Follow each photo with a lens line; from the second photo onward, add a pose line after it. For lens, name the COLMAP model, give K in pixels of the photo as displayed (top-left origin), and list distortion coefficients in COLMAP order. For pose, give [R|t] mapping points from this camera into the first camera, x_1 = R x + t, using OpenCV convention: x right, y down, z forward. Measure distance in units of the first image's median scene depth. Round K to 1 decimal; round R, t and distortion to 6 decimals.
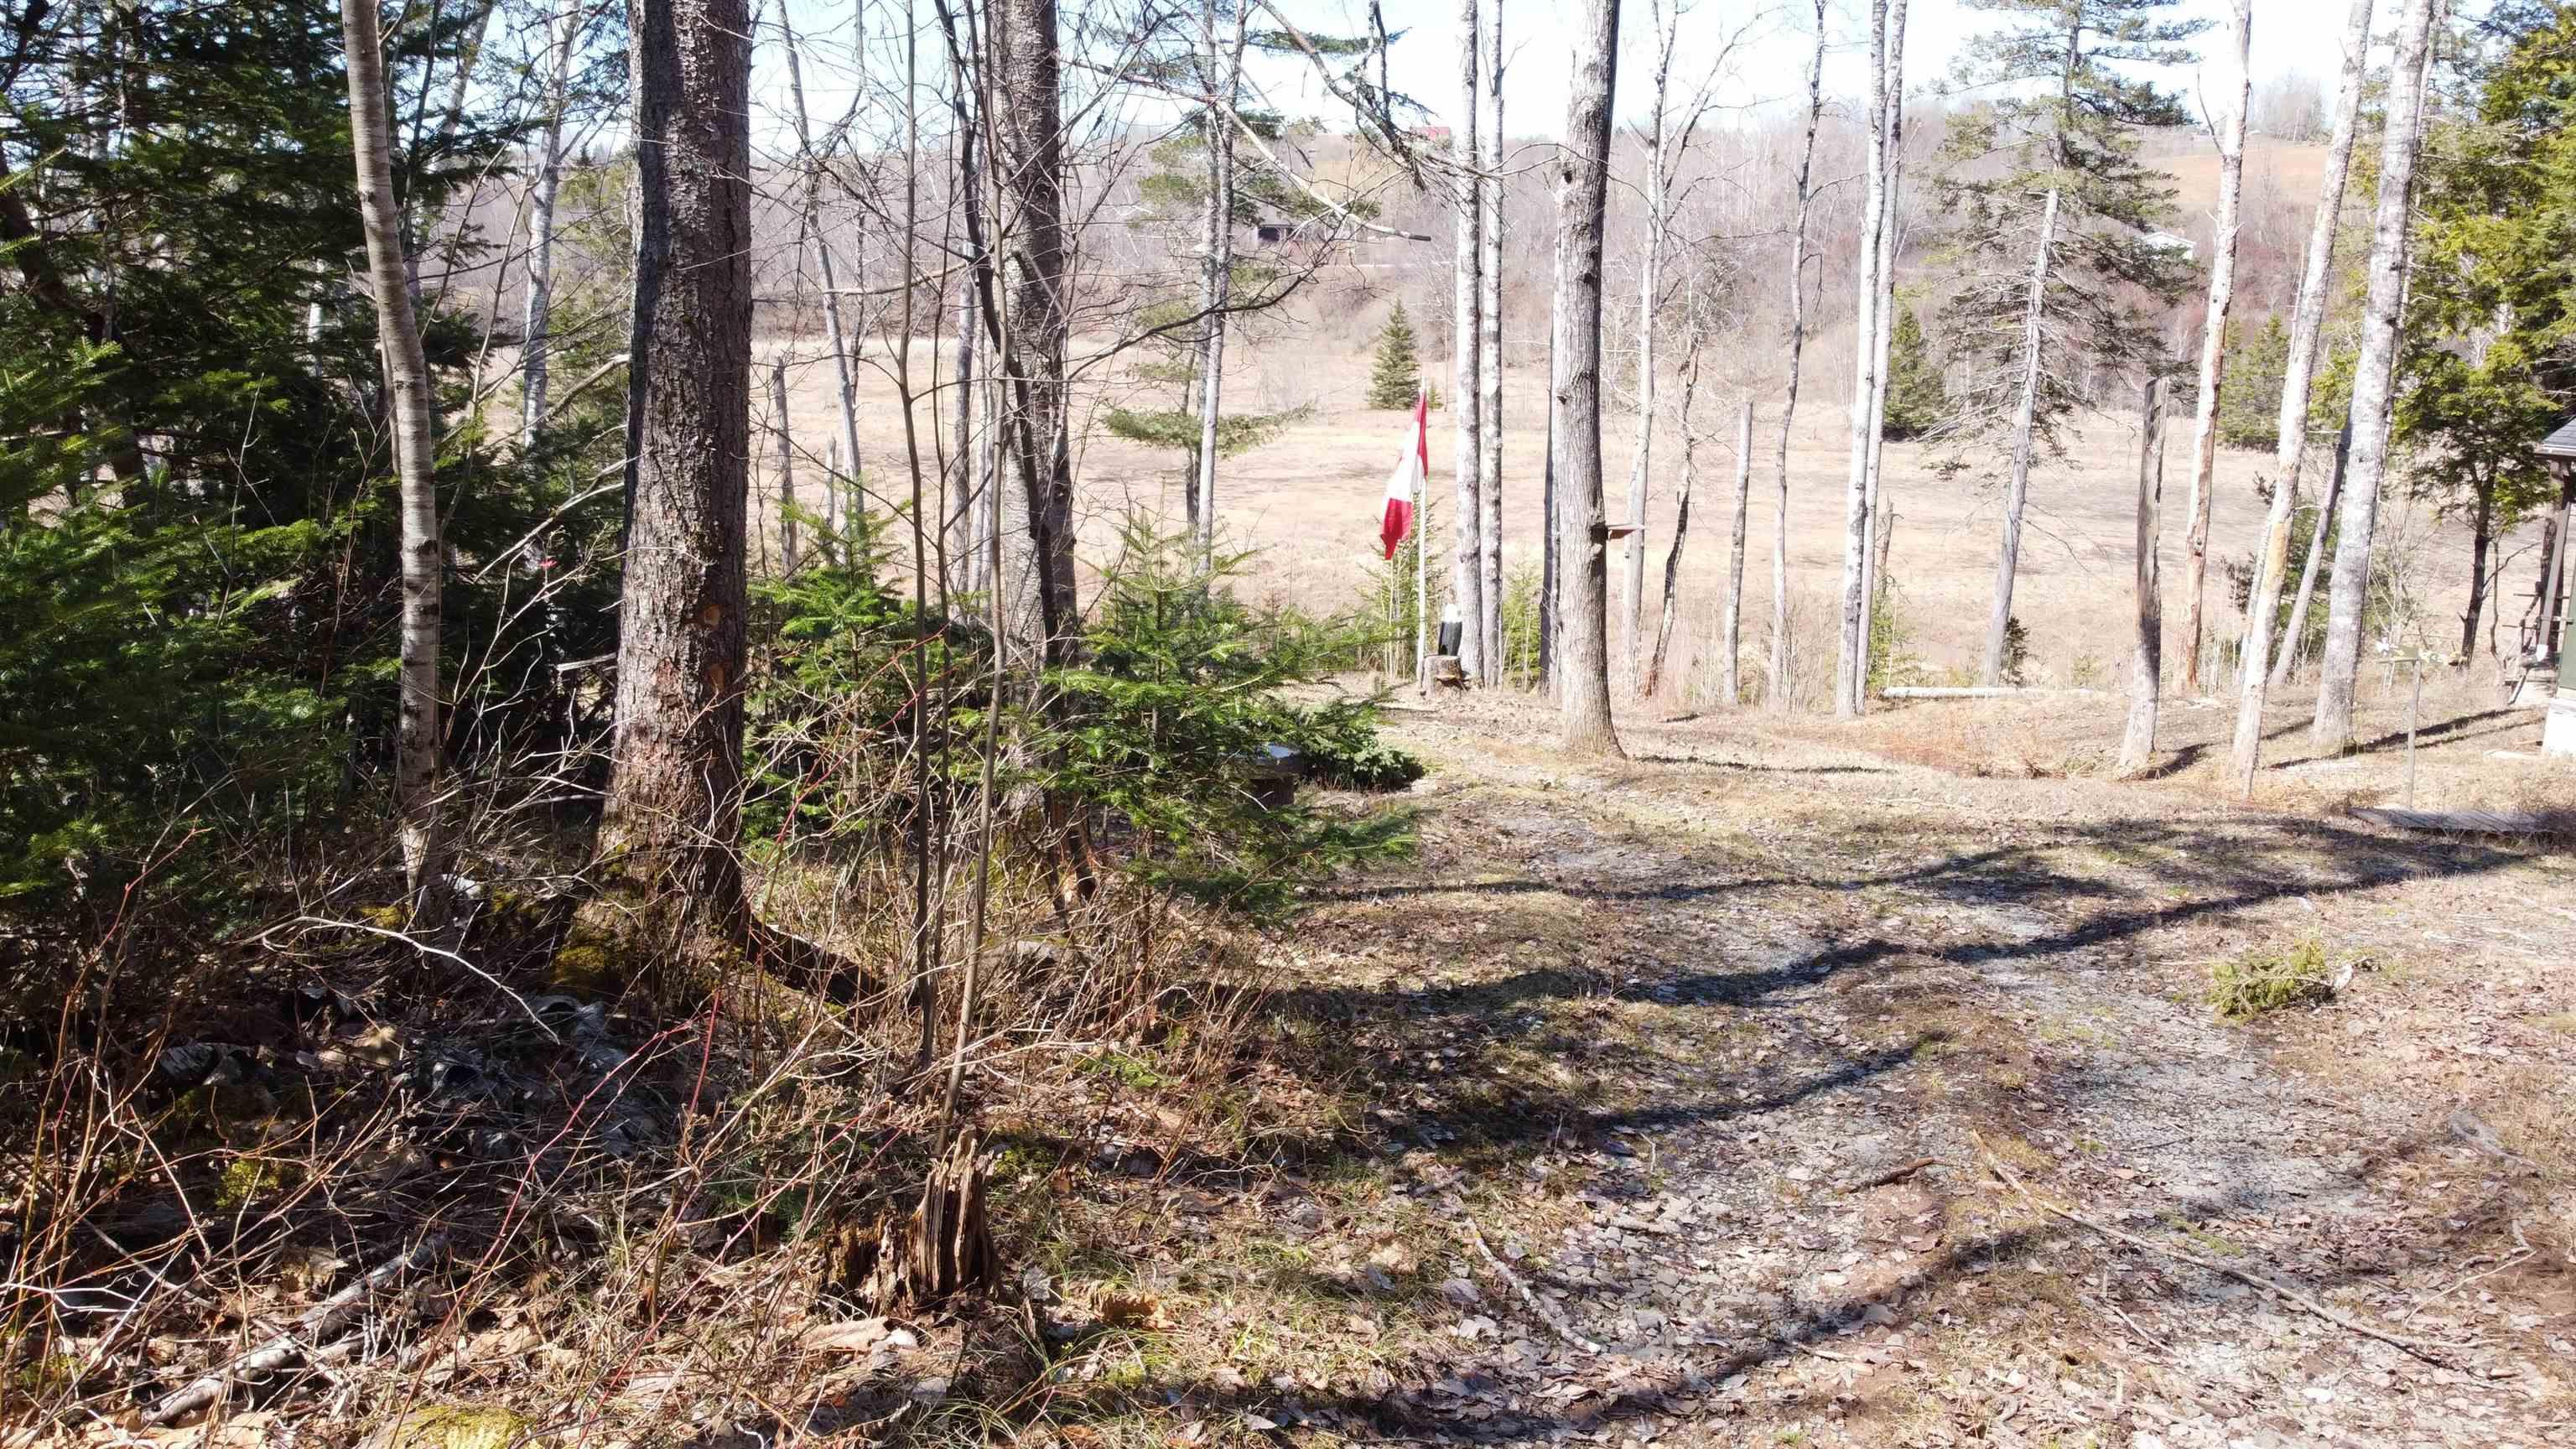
lens RADIAL K [[1960.7, 0, 1288.0], [0, 1960.7, 724.5], [0, 0, 1]] dist [0.001763, -0.012899]
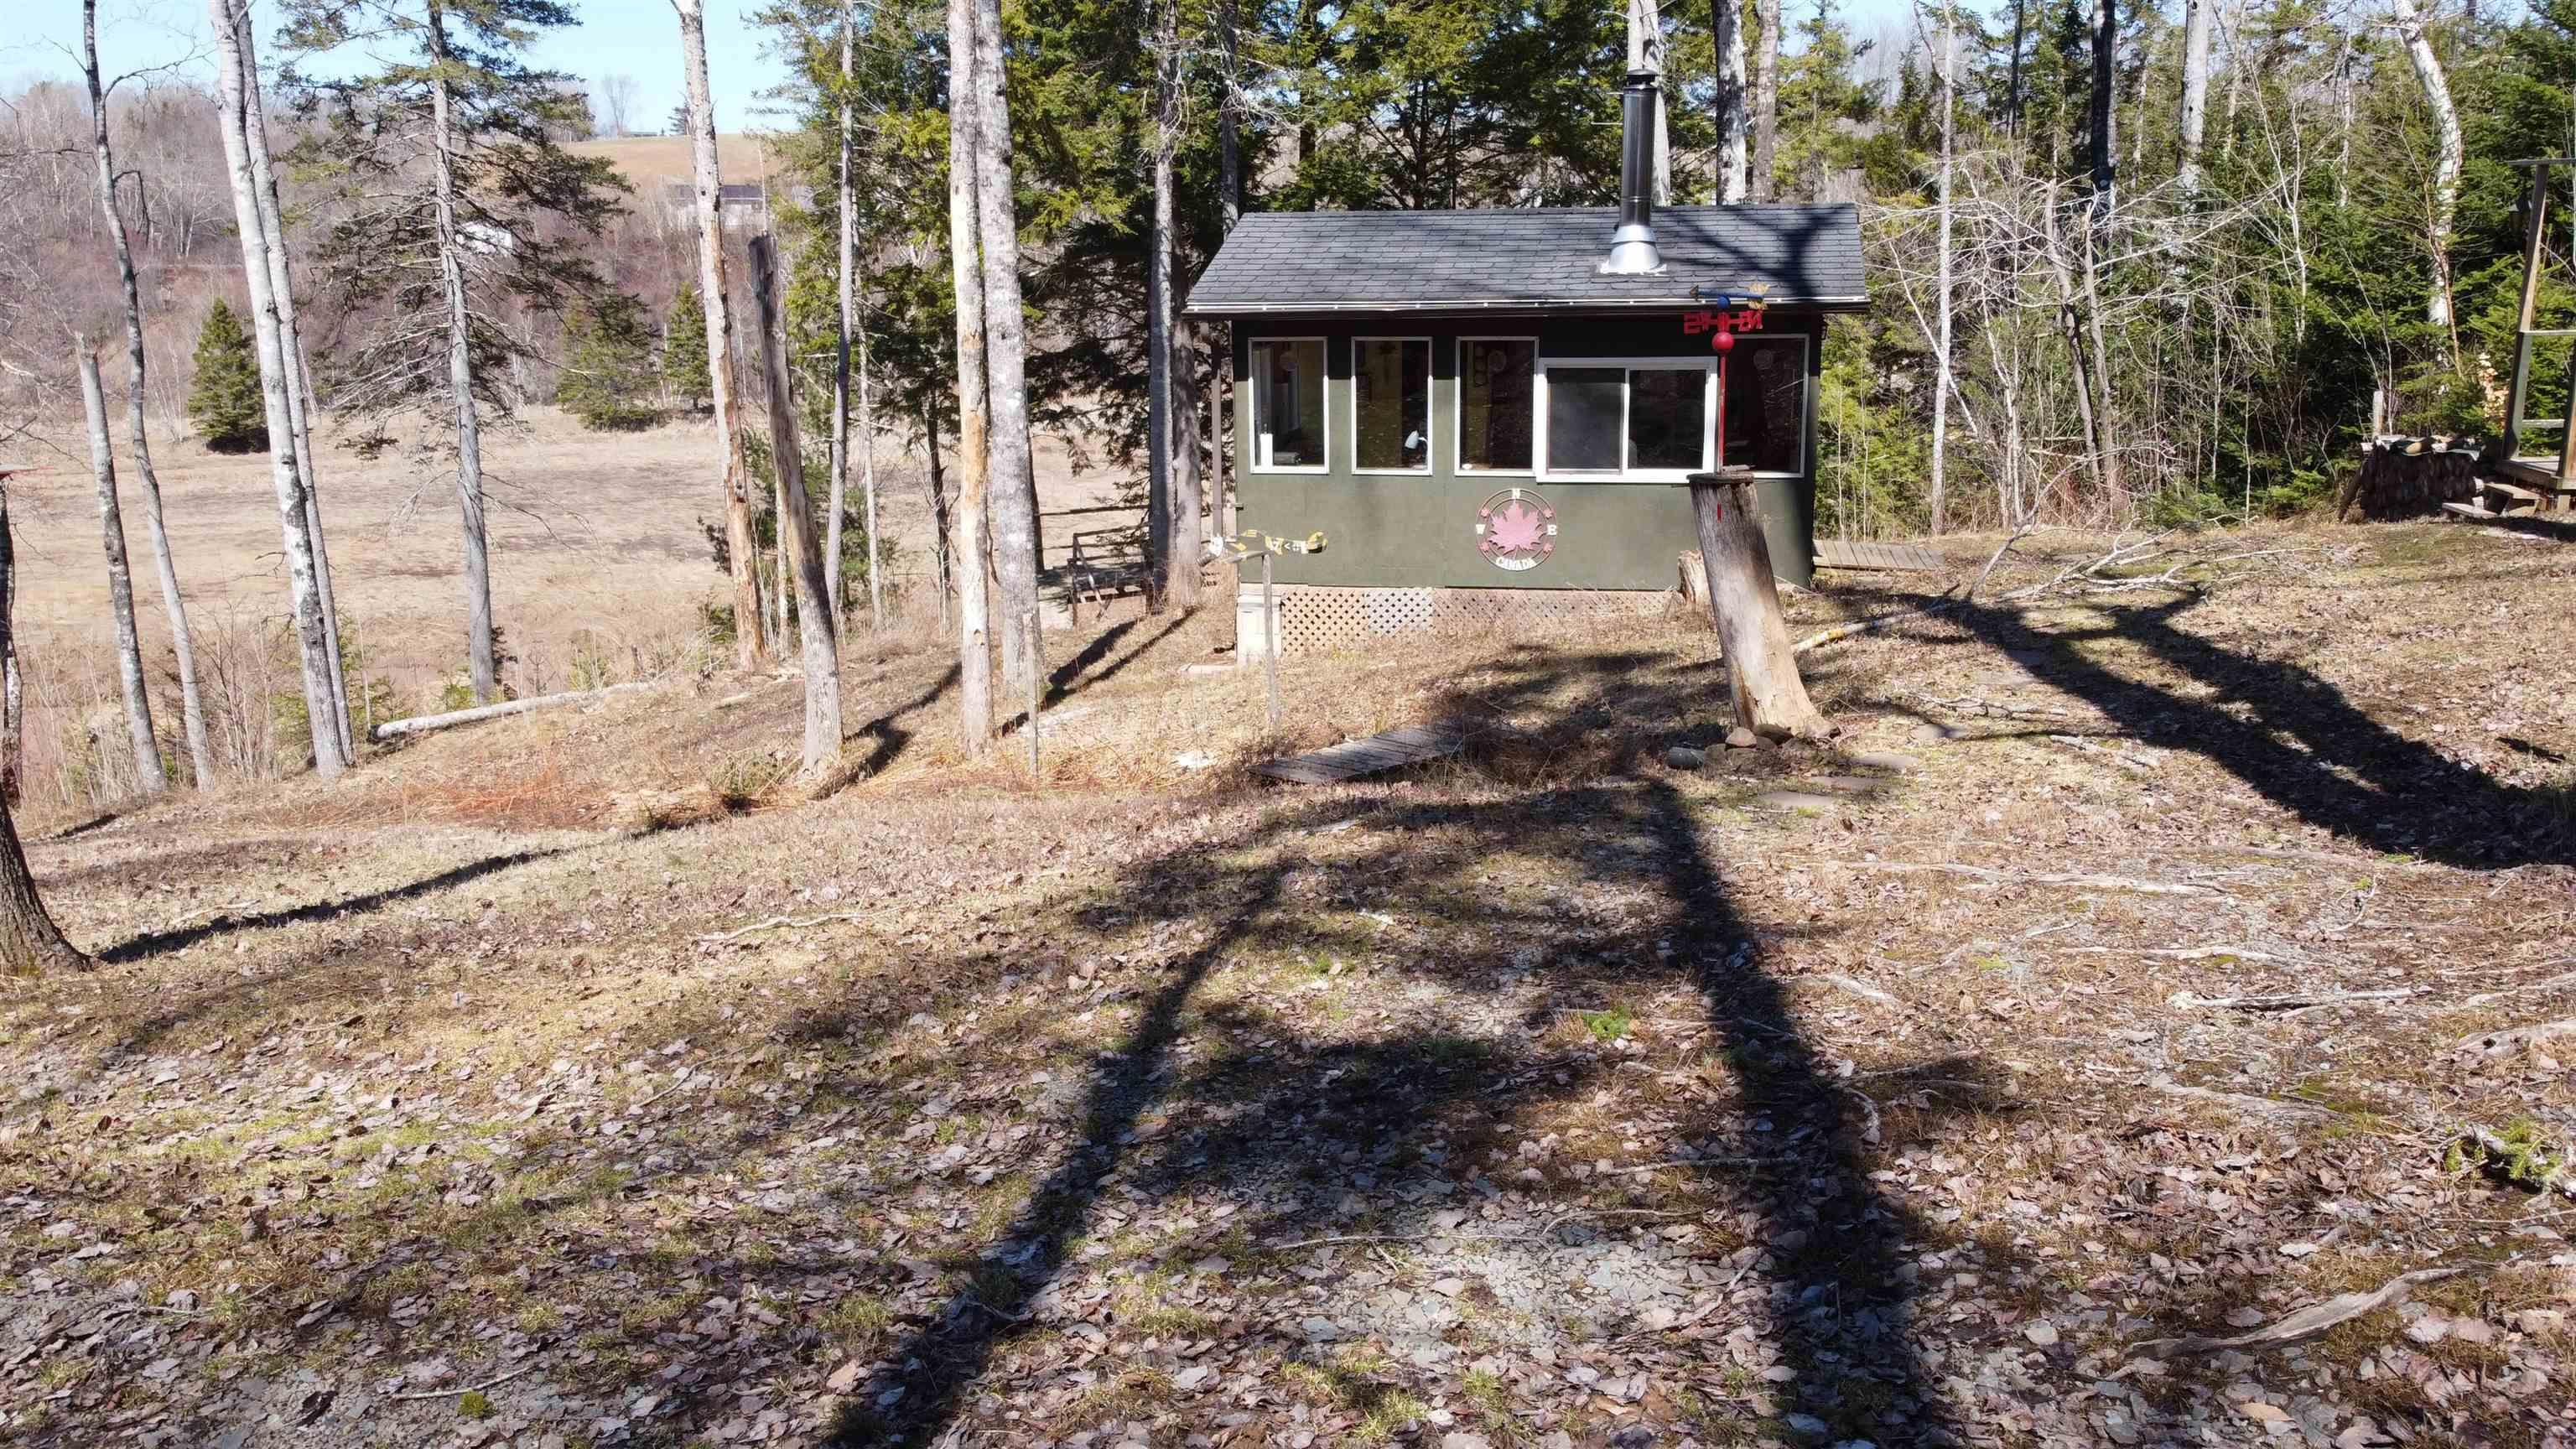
lens RADIAL K [[1960.7, 0, 1288.0], [0, 1960.7, 724.5], [0, 0, 1]] dist [0.001763, -0.012899]
pose [[0.697446, -0.181307, 0.693323, 0.023947], [0.182714, 0.980482, 0.072599, -0.008662], [-0.692954, 0.076046, 0.716960, 0.188601]]
